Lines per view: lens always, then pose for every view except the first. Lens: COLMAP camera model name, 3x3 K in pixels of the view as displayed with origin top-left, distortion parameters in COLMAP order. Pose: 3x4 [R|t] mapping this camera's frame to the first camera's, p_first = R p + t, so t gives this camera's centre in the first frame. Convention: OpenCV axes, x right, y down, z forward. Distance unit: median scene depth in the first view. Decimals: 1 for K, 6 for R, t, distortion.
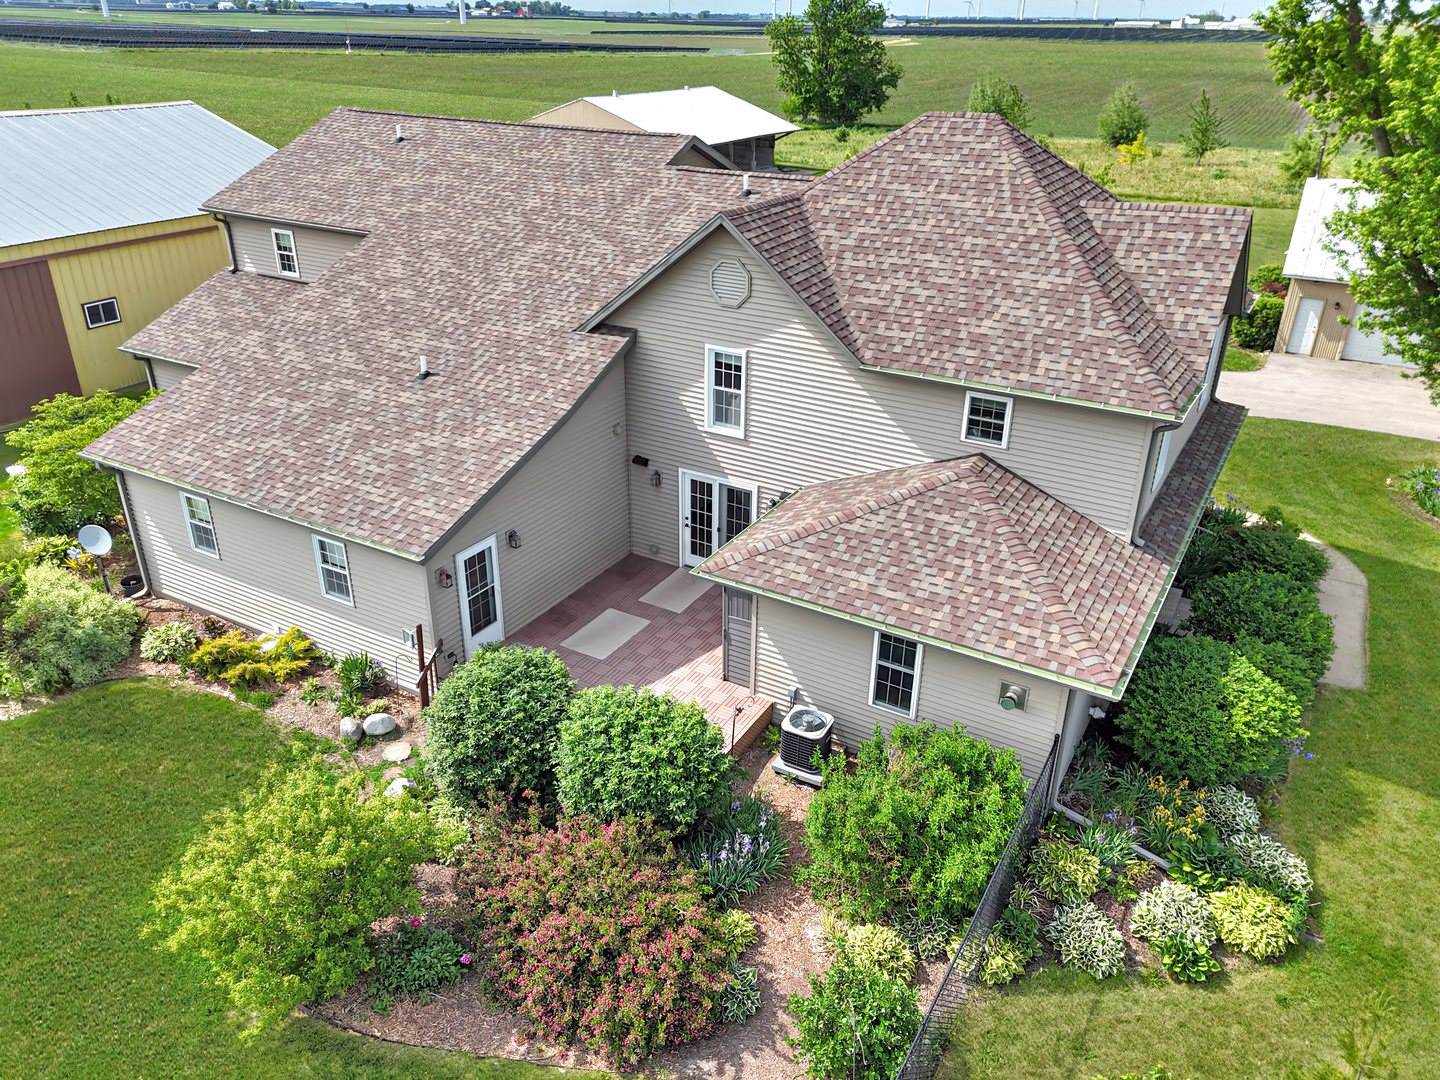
lens RADIAL K [[1078.3, 0, 722.1], [0, 1078.3, 539.4], [0, 0, 1]] dist [0.070233, -0.064278]
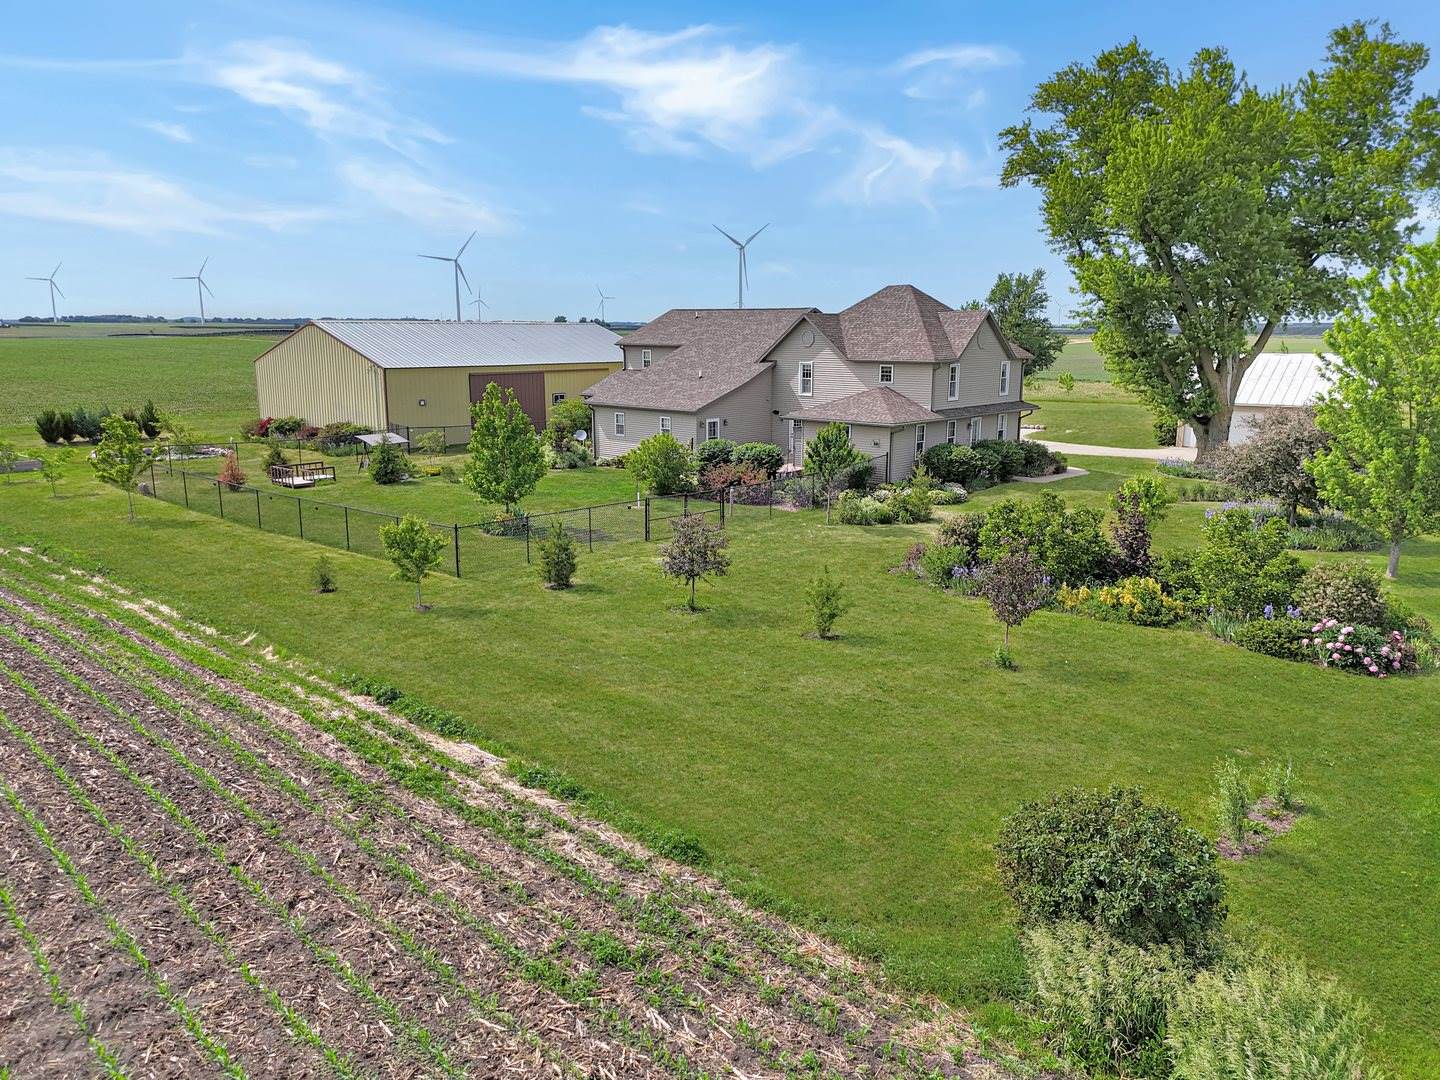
lens RADIAL K [[1078.3, 0, 722.1], [0, 1078.3, 539.4], [0, 0, 1]] dist [0.070233, -0.064278]
pose [[0.974040, 0.029961, -0.224383, 0.417045], [-0.085593, 0.966363, -0.242521, 0.925932], [0.209569, 0.255431, 0.943841, -1.505522]]
